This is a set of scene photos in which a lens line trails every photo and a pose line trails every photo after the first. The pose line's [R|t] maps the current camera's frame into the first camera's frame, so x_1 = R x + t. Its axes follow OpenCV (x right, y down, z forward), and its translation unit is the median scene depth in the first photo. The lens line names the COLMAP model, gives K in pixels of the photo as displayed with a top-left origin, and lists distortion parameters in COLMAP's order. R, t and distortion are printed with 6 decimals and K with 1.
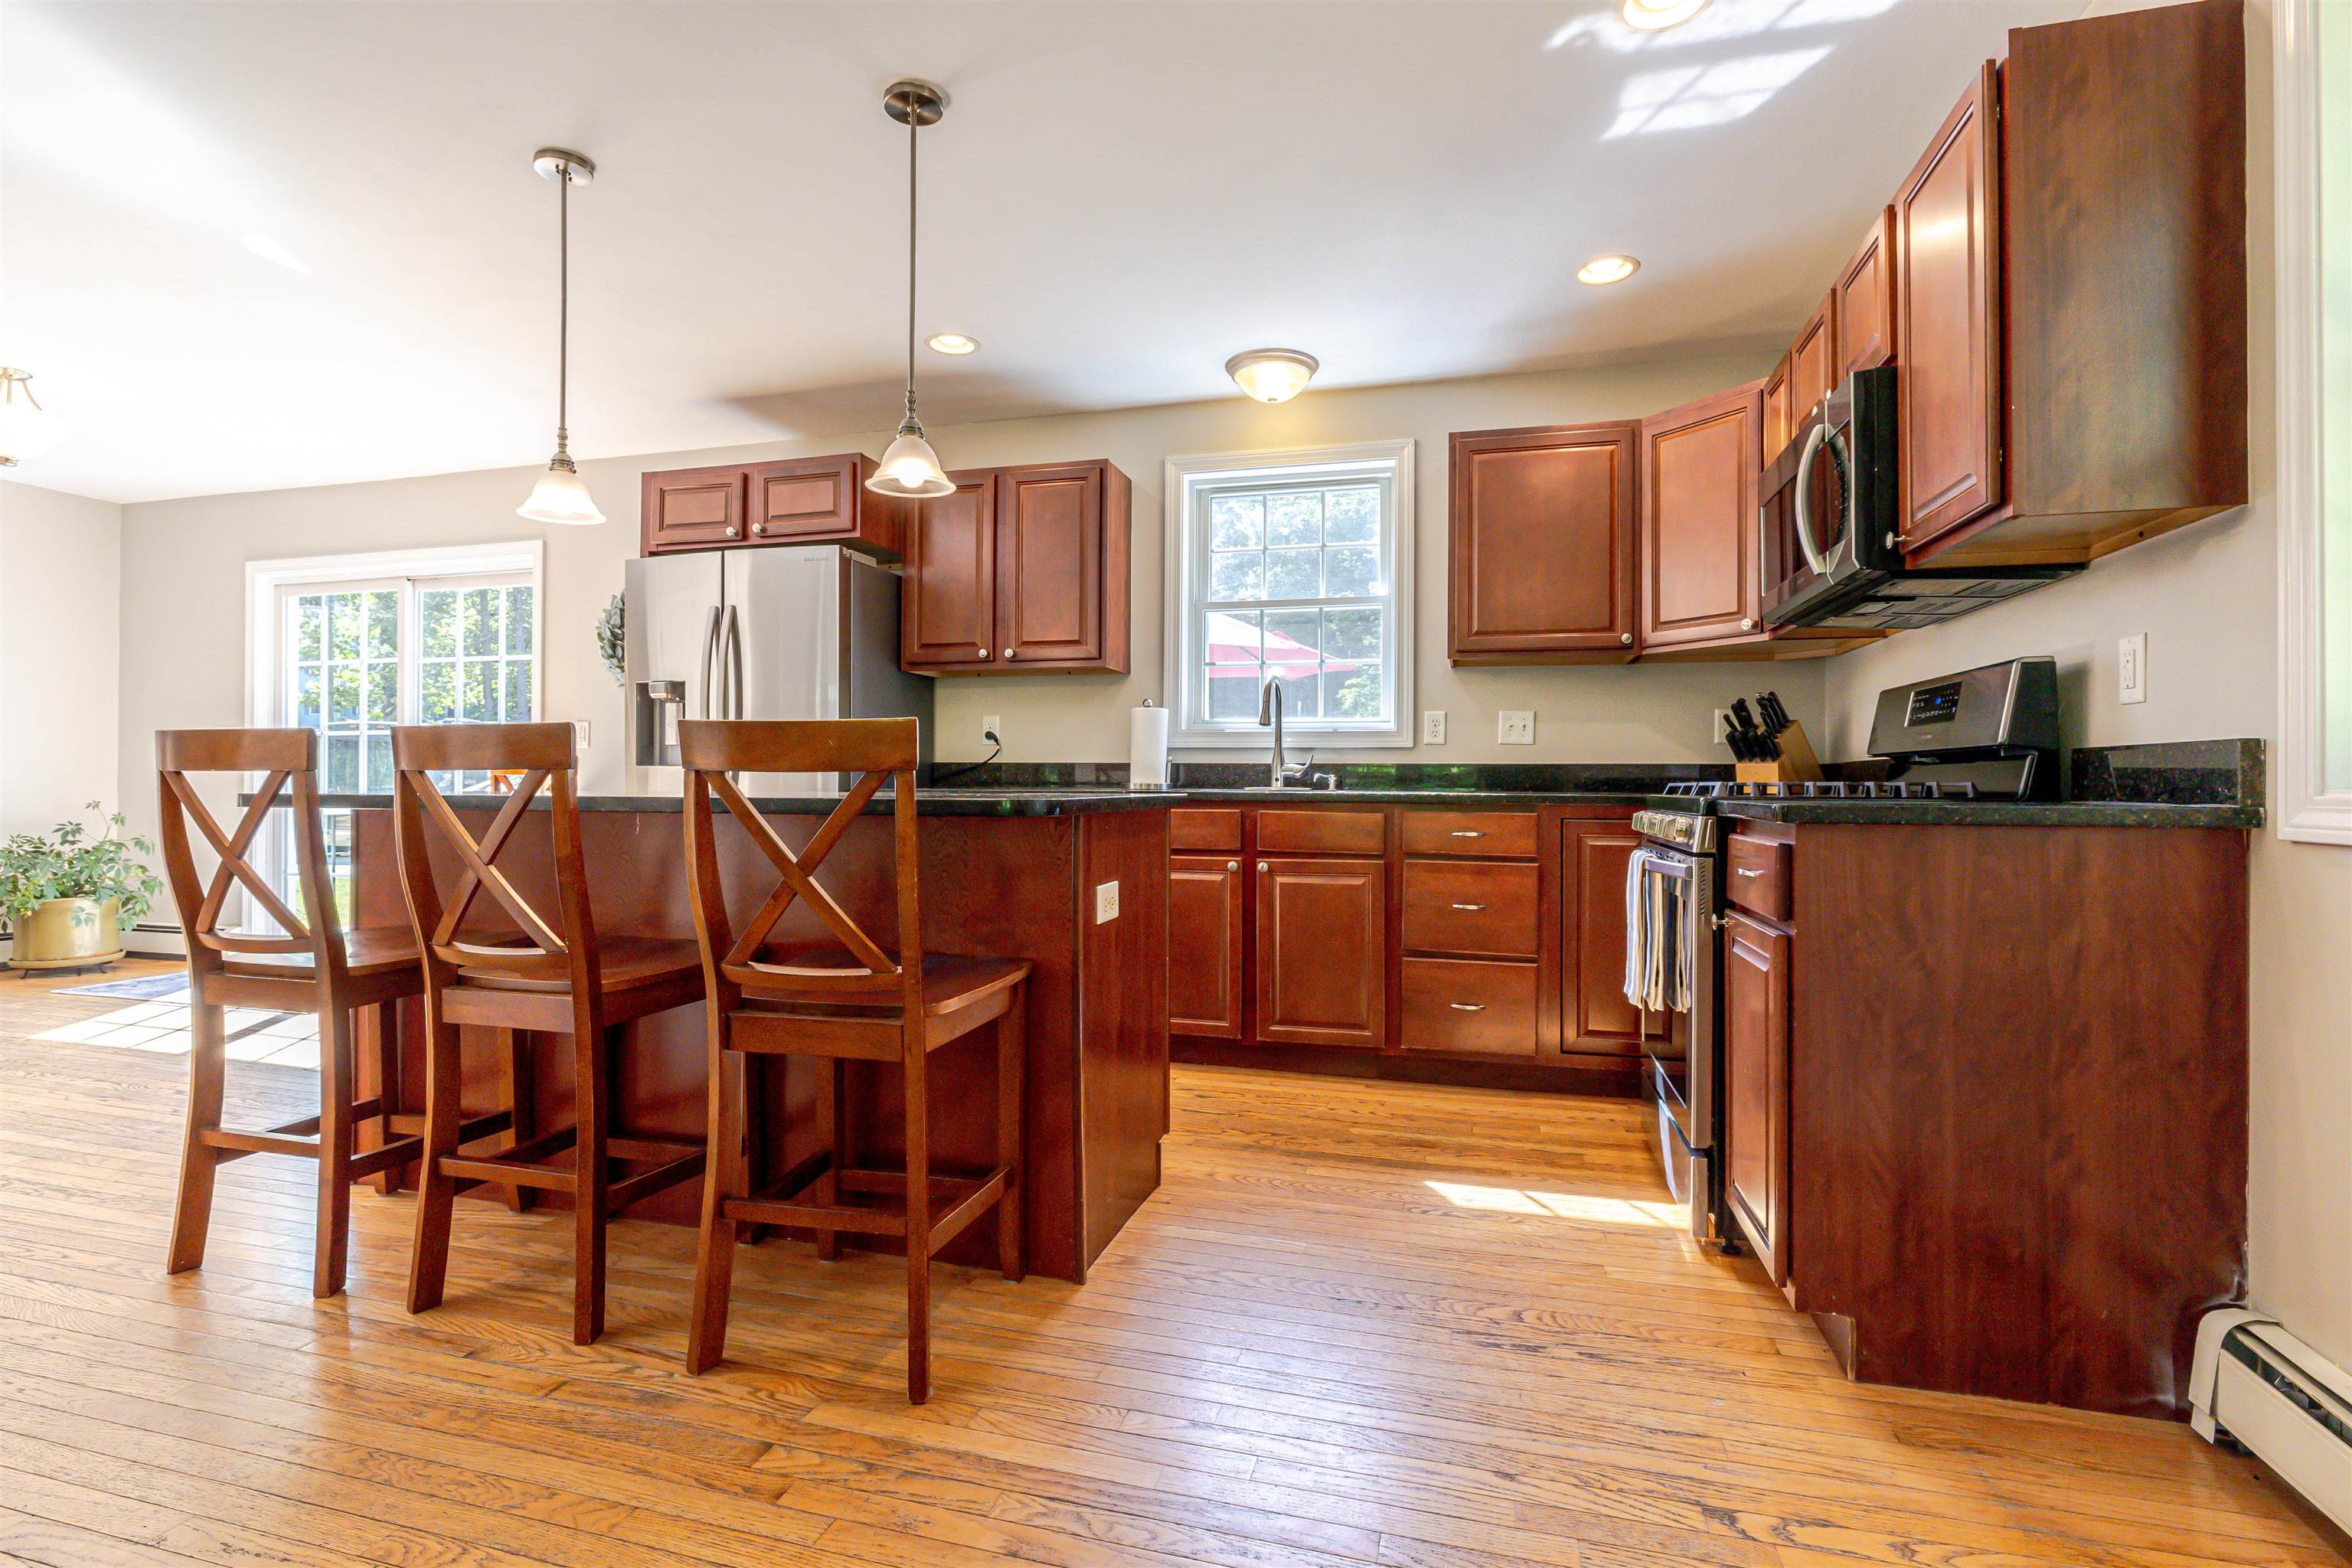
lens RADIAL K [[1098.4, 0, 1173.5], [0, 1098.4, 779.4], [0, 0, 1]] dist [-0.010399, 0.001061]
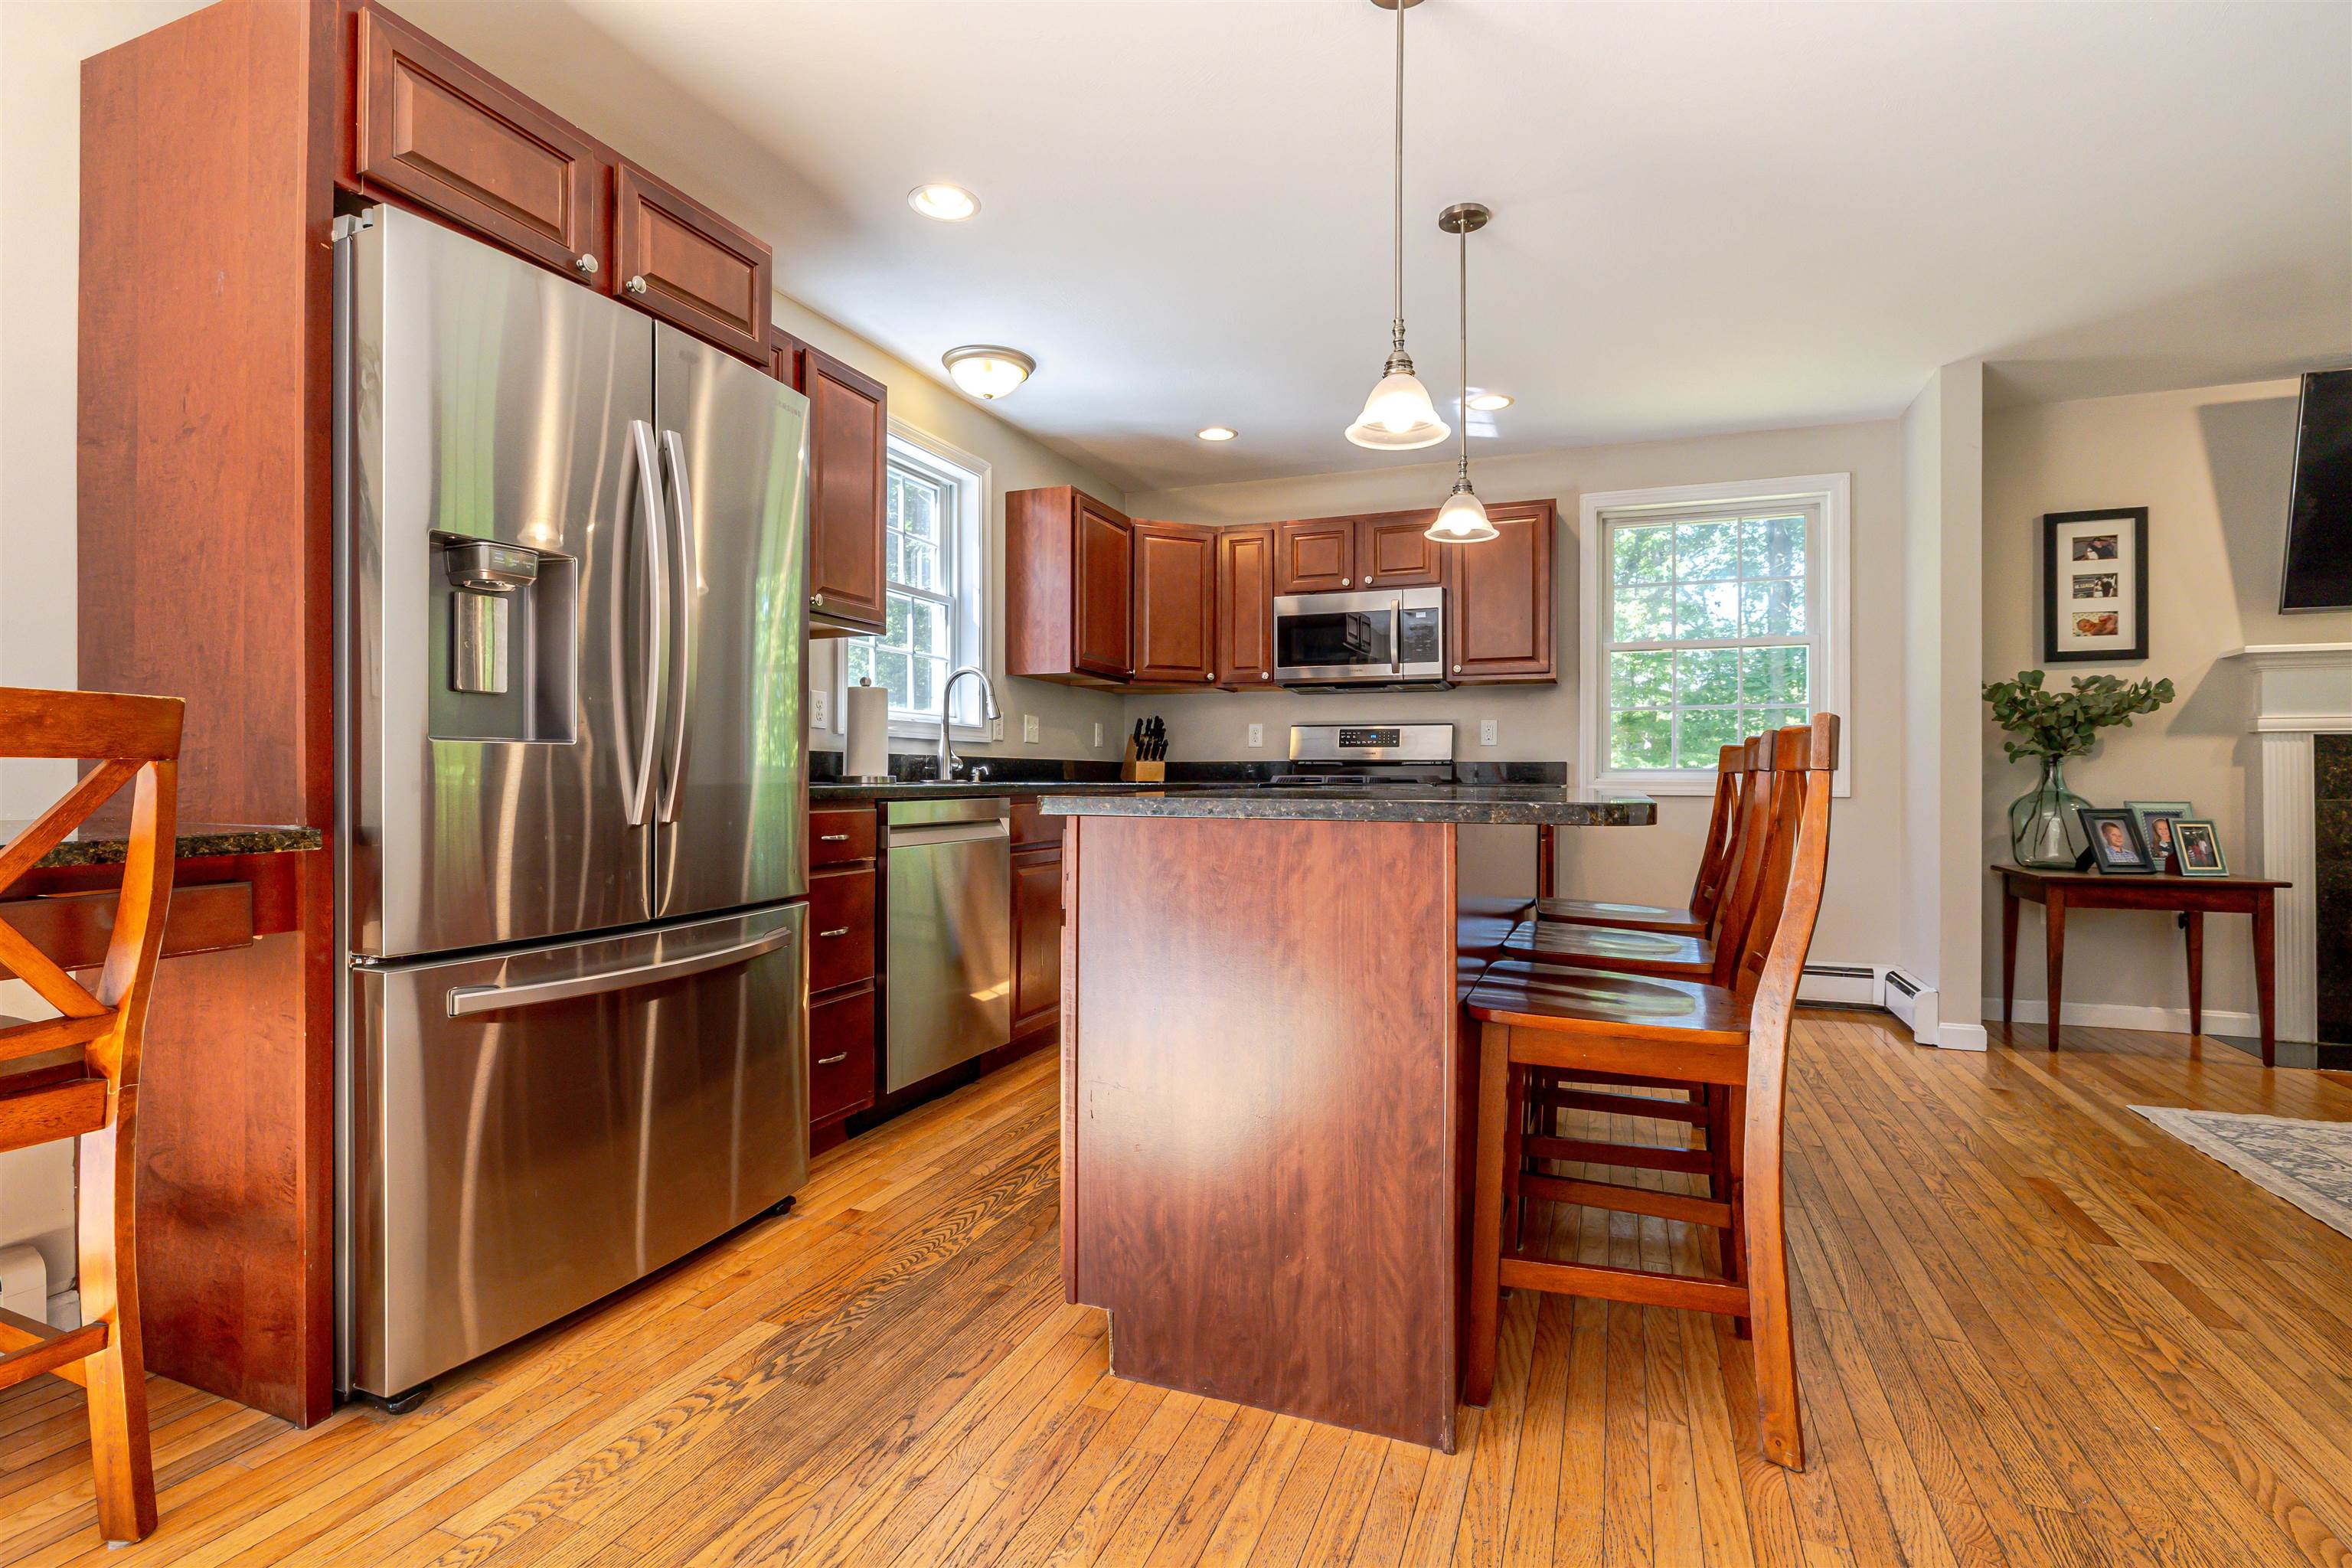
lens RADIAL K [[1098.4, 0, 1173.5], [0, 1098.4, 779.4], [0, 0, 1]] dist [-0.010399, 0.001061]
pose [[0.106434, -0.007266, 0.994293, -0.982661], [-0.006304, 0.999948, 0.007982, -0.002020], [-0.994300, -0.007117, 0.106382, 0.787770]]
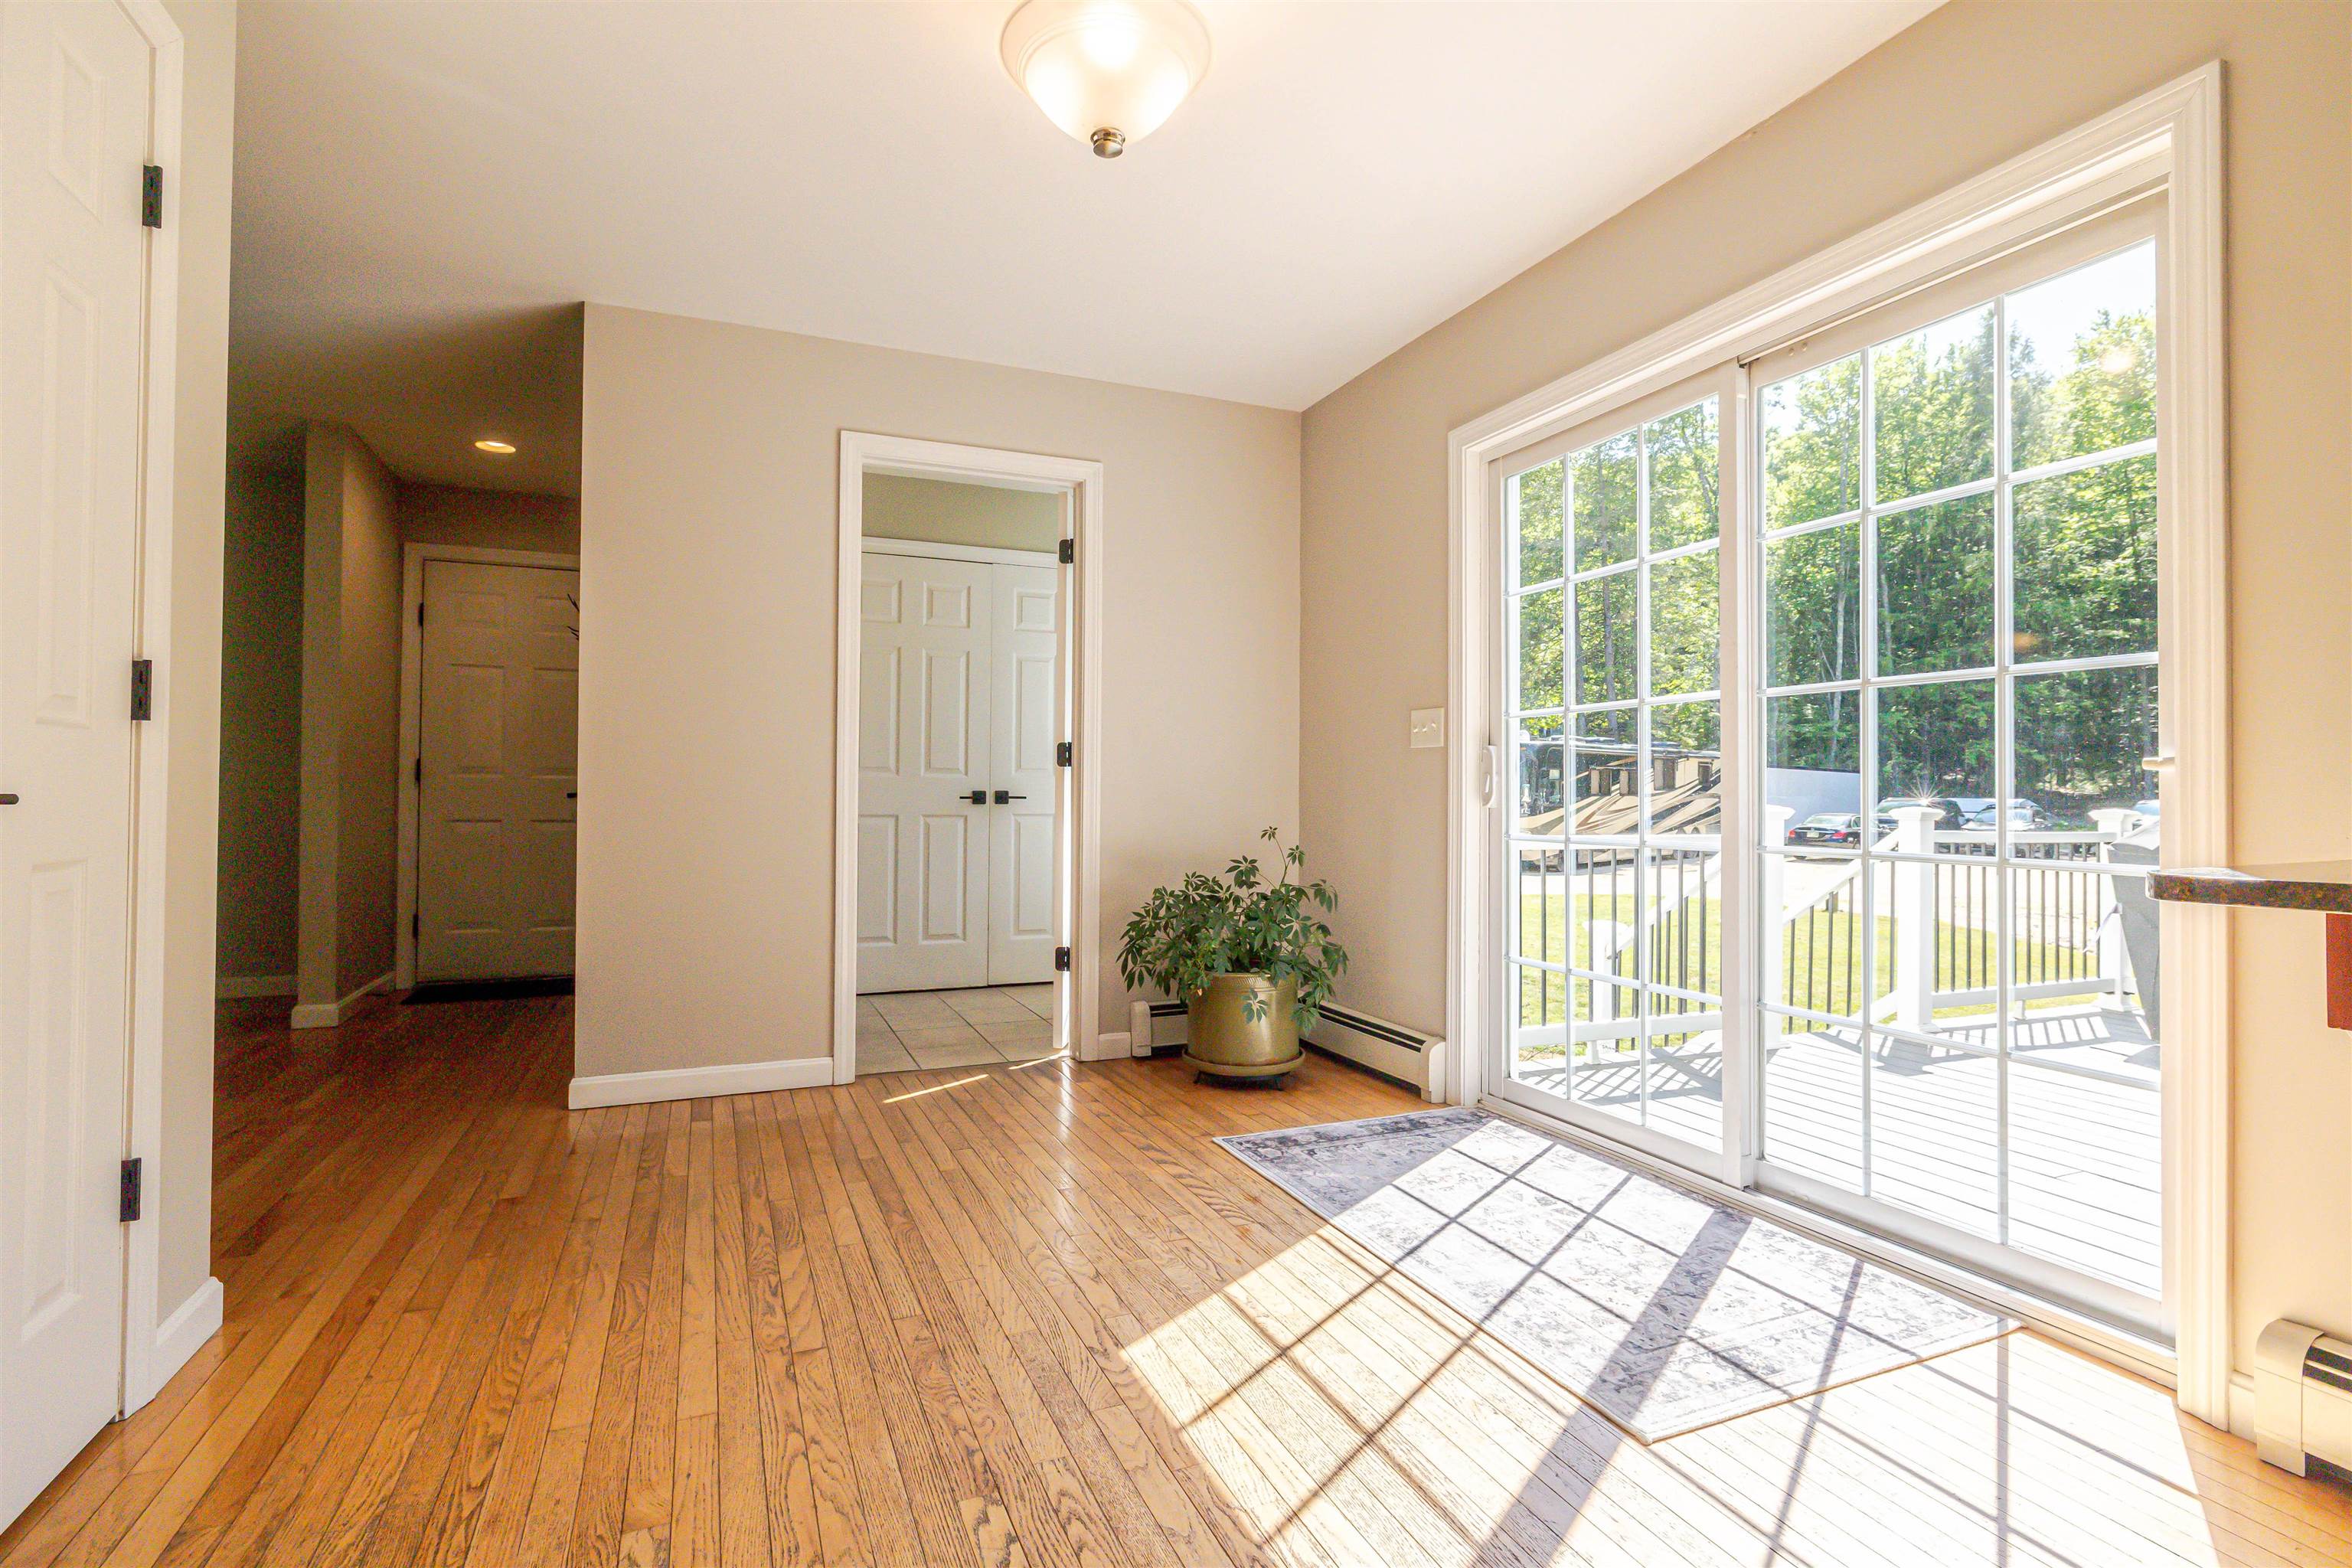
lens RADIAL K [[1114.5, 0, 1176.0], [0, 1114.5, 784.0], [0, 0, 1]] dist [-0.010035, 0.004779]
pose [[0.625613, -0.010346, -0.780065, -0.750487], [0.001288, 0.999924, -0.012229, 0.002845], [0.780132, 0.006646, 0.625579, 0.800255]]
